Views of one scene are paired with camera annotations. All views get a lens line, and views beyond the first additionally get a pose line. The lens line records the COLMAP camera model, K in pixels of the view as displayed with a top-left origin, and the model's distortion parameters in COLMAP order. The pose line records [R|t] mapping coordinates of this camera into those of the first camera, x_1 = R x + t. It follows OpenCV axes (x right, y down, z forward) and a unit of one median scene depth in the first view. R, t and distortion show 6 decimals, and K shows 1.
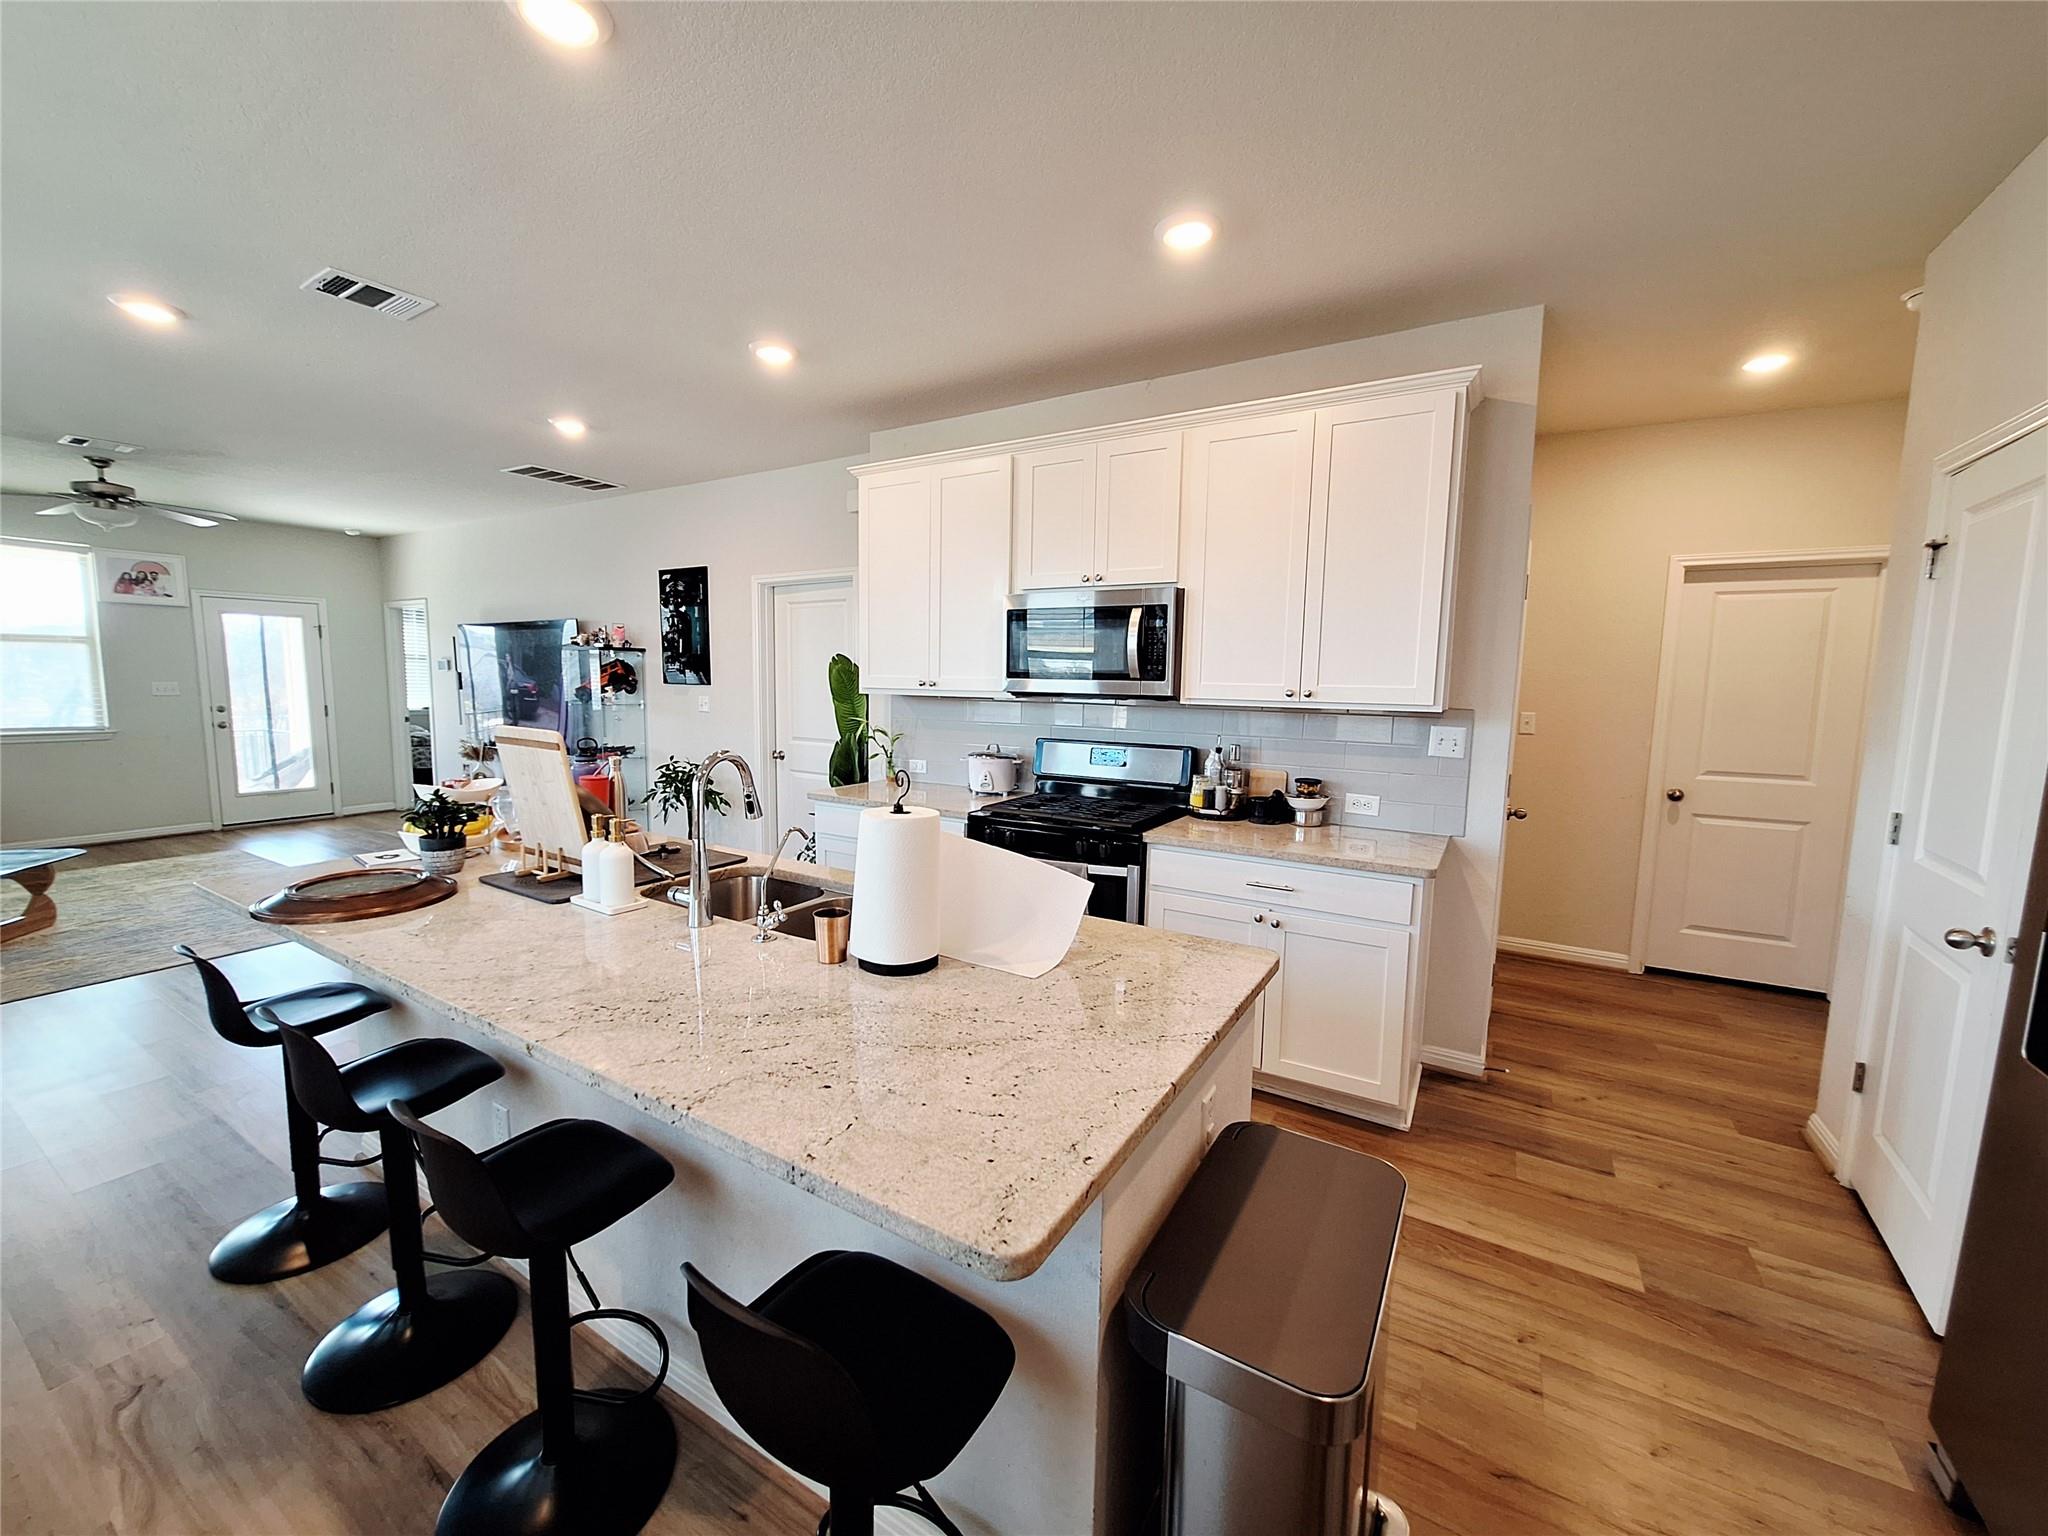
lens RADIAL K [[804.9, 0, 1010.1], [0, 804.9, 767.1], [0, 0, 1]] dist [-0.005840, 0.000568]
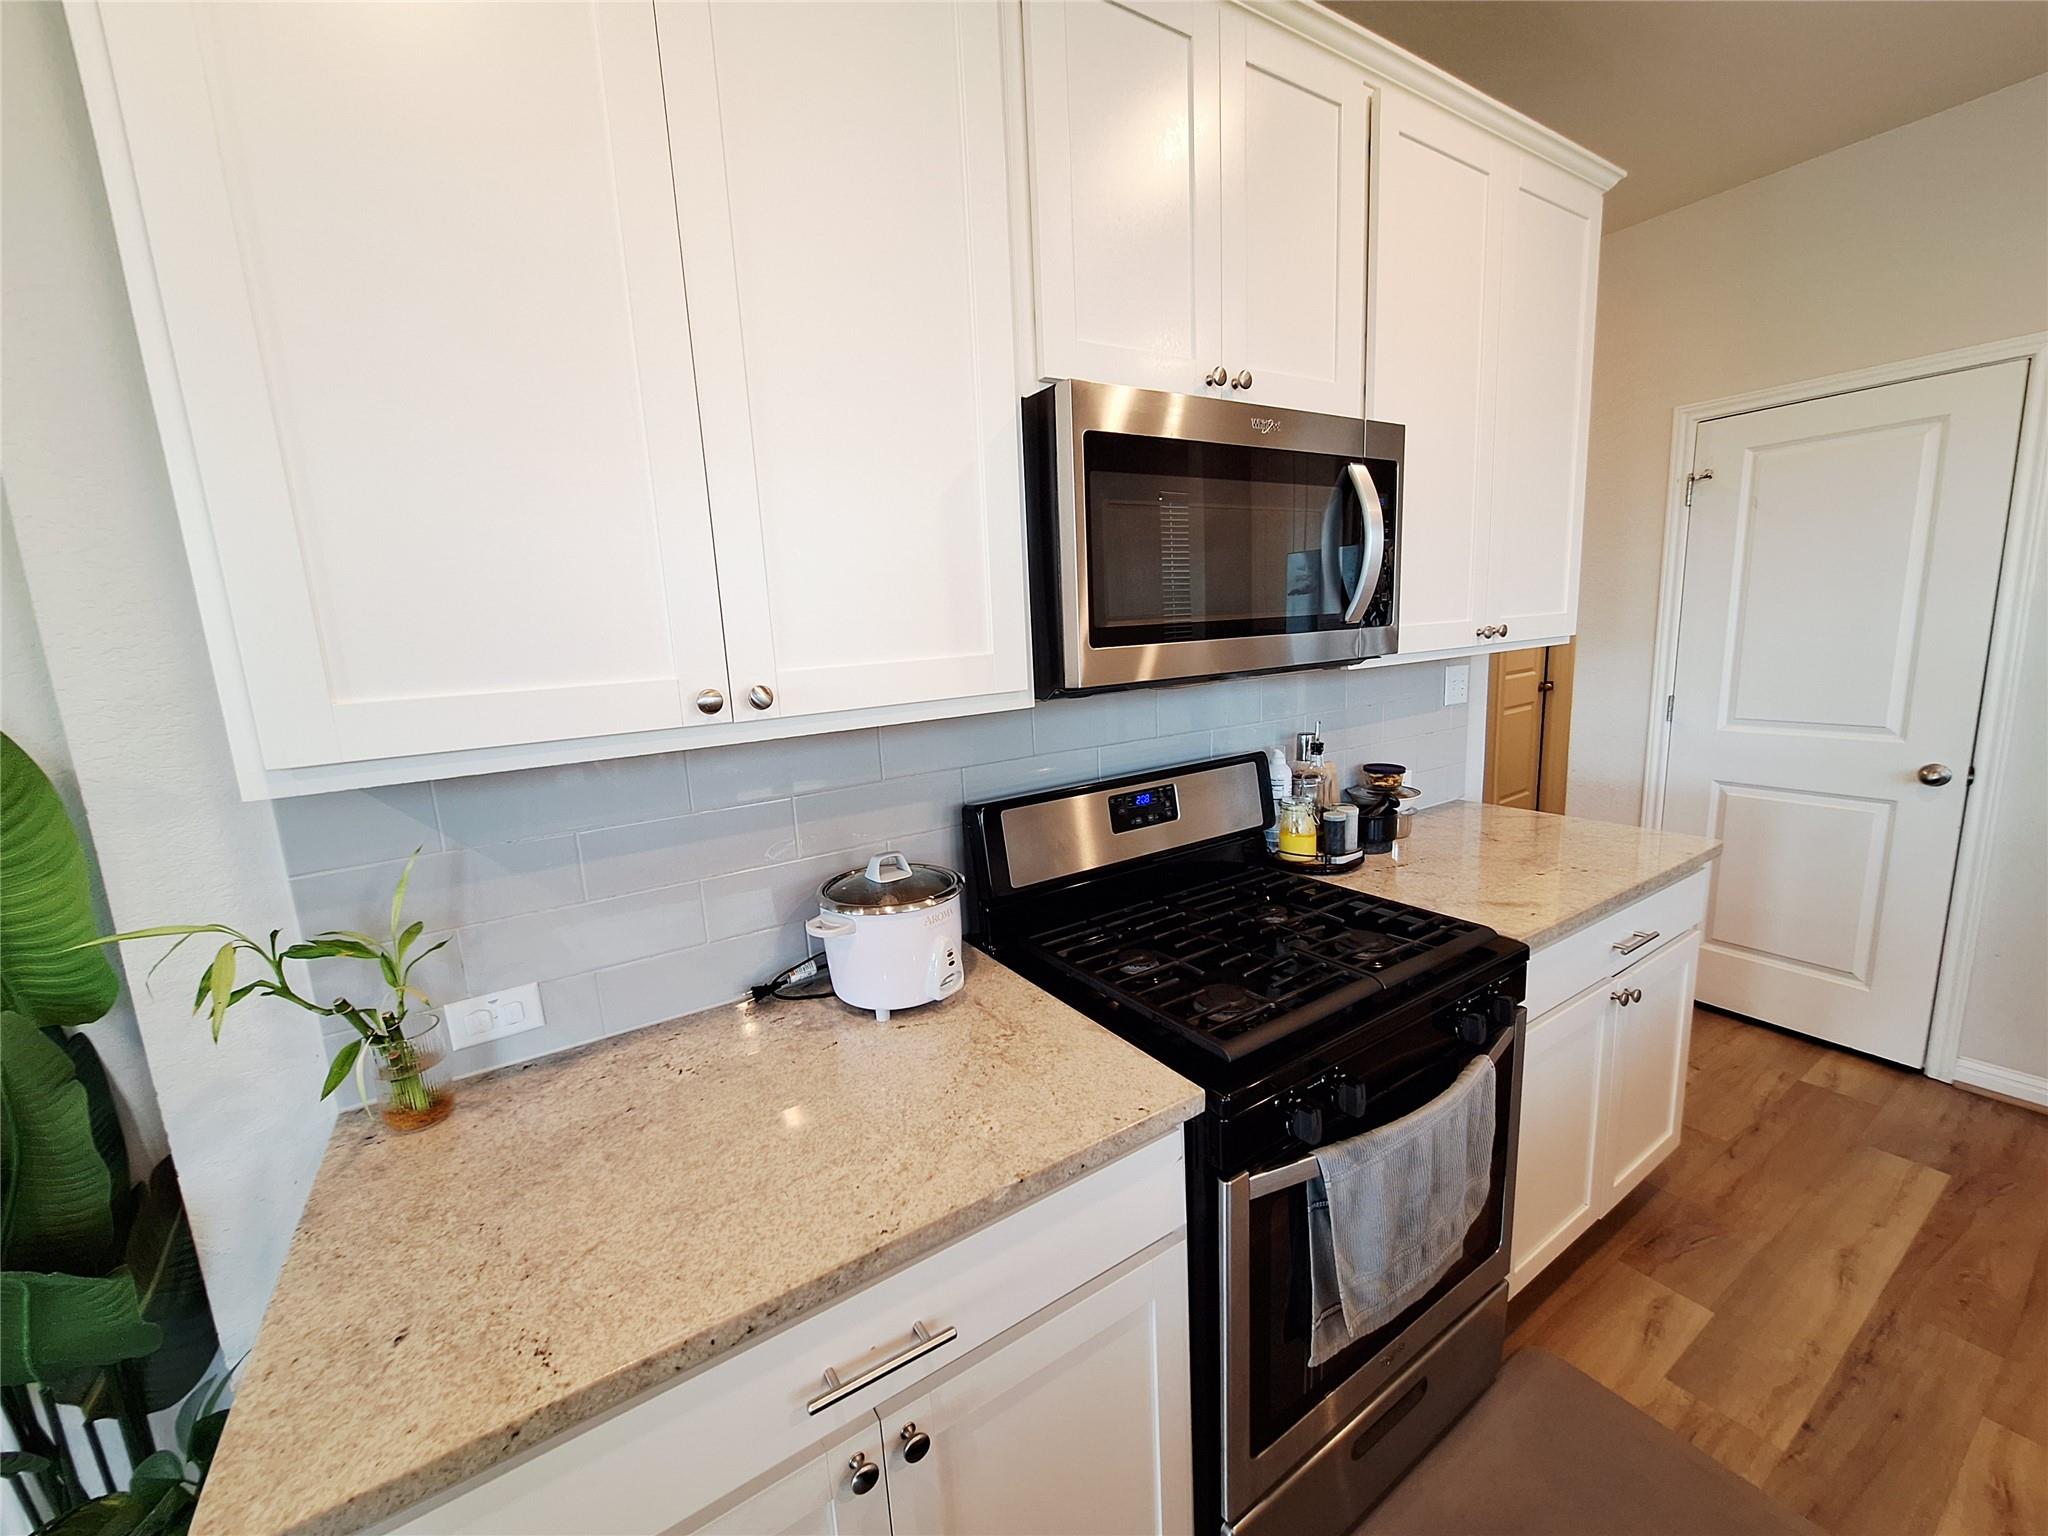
lens RADIAL K [[804.9, 0, 1015.4], [0, 804.9, 768.4], [0, 0, 1]] dist [-0.005840, 0.000568]
pose [[0.444722, -0.199302, 0.873213, -0.170409], [0.160745, 0.976859, 0.141092, -0.061242], [-0.881126, 0.077618, 0.466468, 0.475062]]
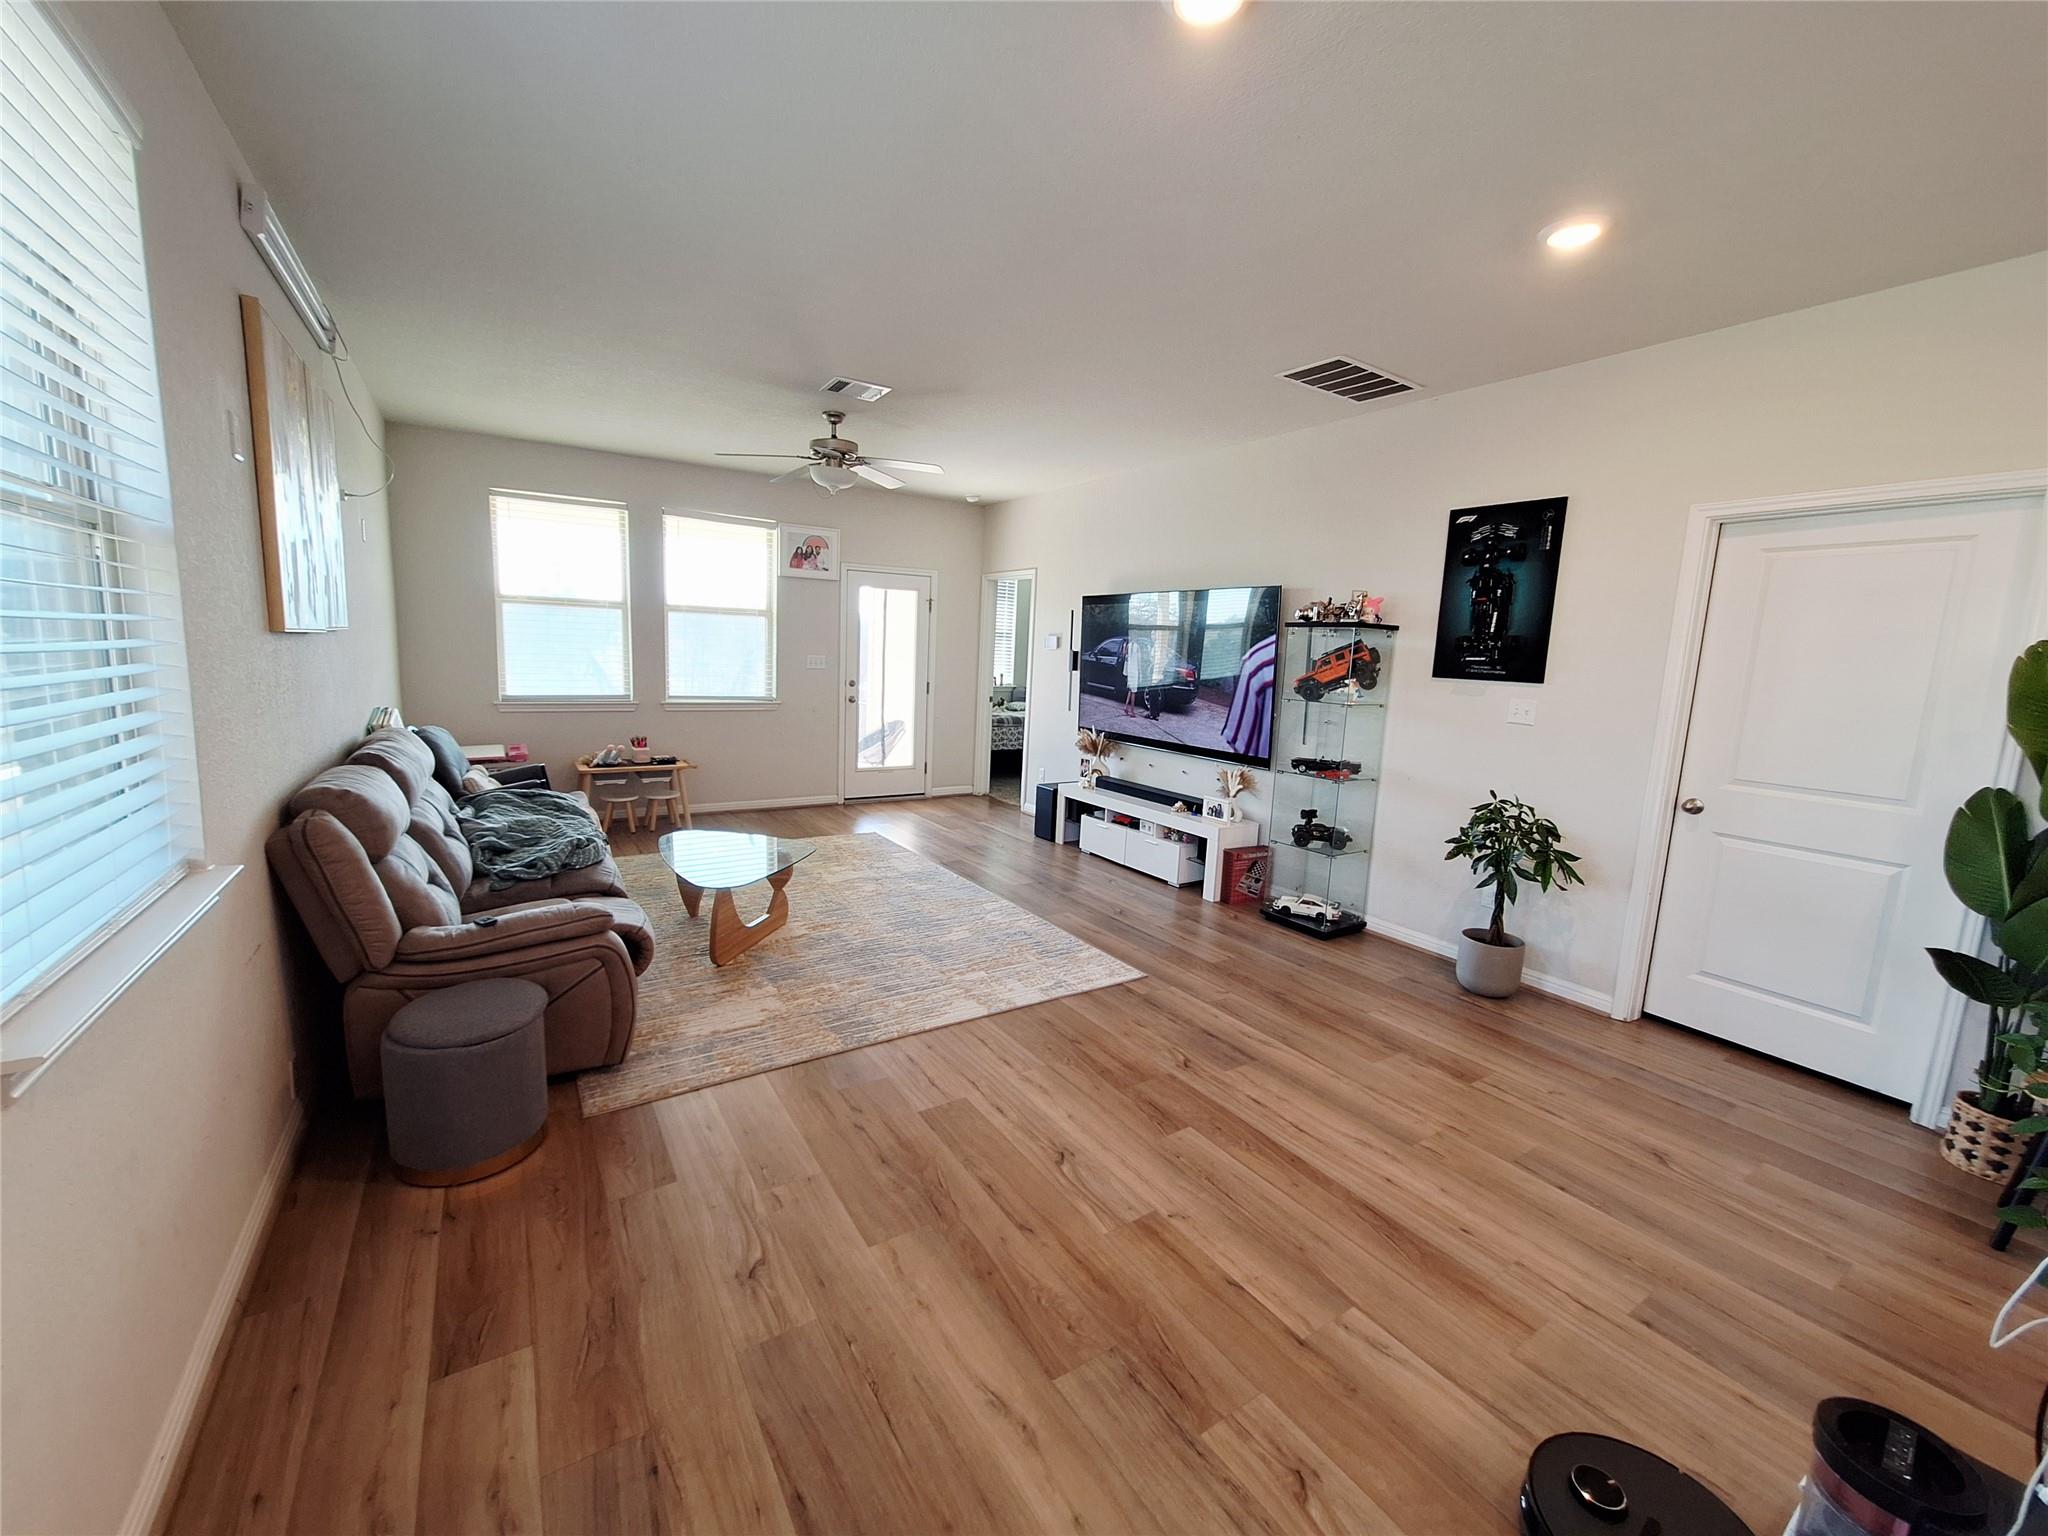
lens RADIAL K [[804.9, 0, 993.1], [0, 804.9, 762.4], [0, 0, 1]] dist [-0.005840, 0.000568]
pose [[0.892115, 0.082877, -0.444142, -0.409876], [-0.074618, 0.996559, 0.036079, -0.025596], [0.445604, 0.000954, 0.895229, 0.195575]]
